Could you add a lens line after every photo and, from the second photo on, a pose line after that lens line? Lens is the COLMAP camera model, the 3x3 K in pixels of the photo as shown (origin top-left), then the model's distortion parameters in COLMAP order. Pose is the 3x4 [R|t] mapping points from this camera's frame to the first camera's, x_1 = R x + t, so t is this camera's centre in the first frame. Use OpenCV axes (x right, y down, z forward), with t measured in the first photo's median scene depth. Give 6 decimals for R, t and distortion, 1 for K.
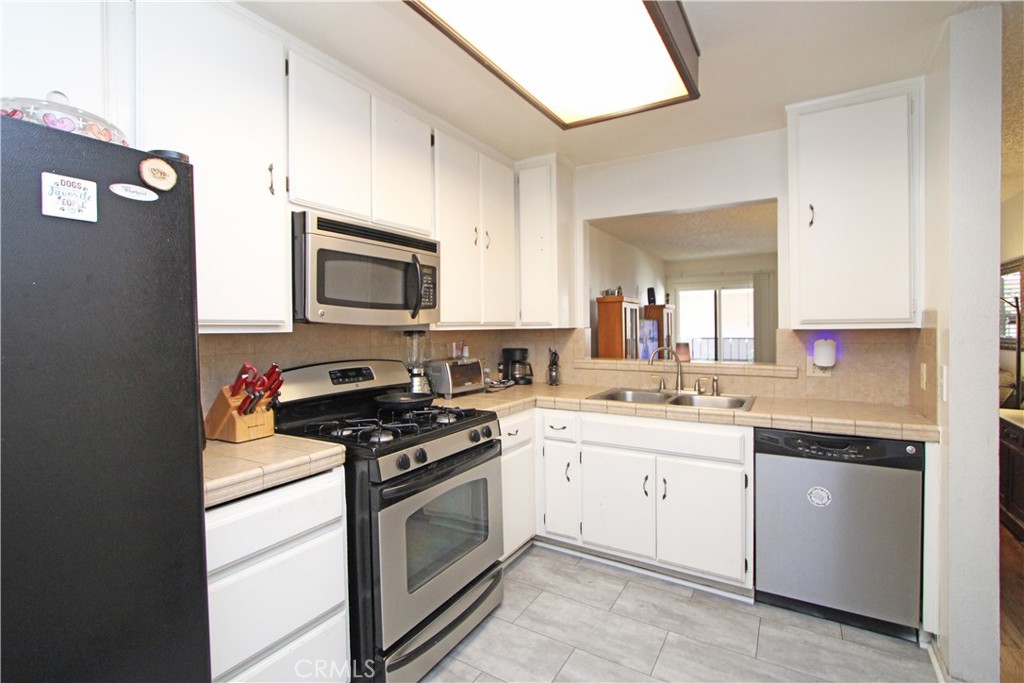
lens RADIAL K [[469.2, 0, 511.1], [0, 469.2, 325.1], [0, 0, 1]] dist [-0.000258, -0.000098]
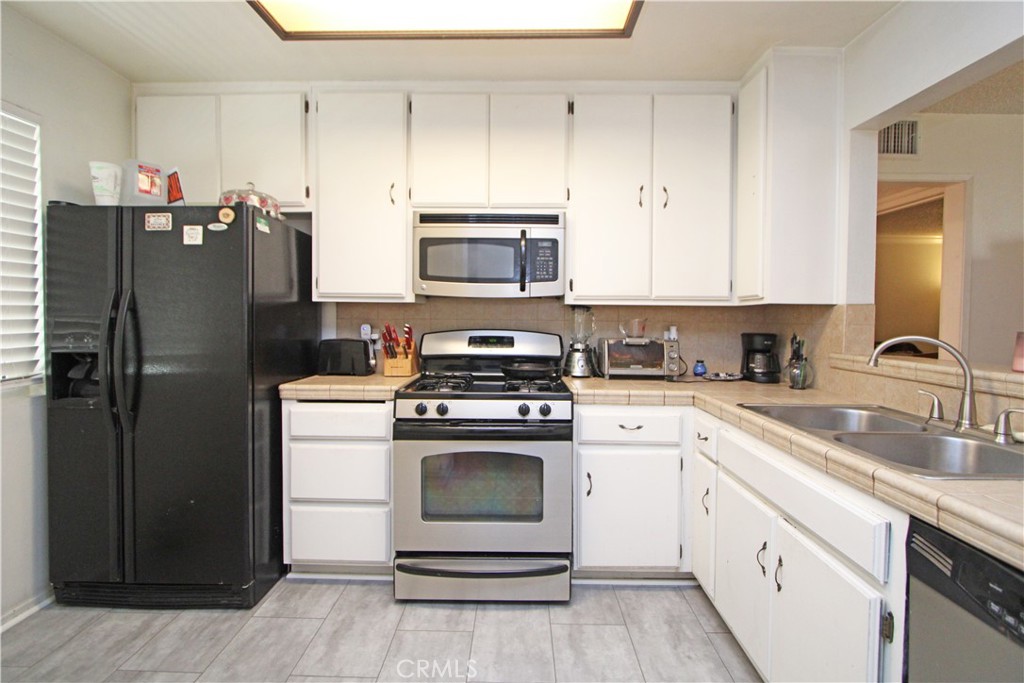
lens RADIAL K [[469.0, 0, 511.6], [0, 469.0, 321.4], [0, 0, 1]] dist [-0.002829, -0.000150]
pose [[0.507783, 0.023587, -0.861162, 0.690587], [-0.011083, 0.999721, 0.020847, 0.031796], [0.861414, -0.001041, 0.507902, 0.450834]]
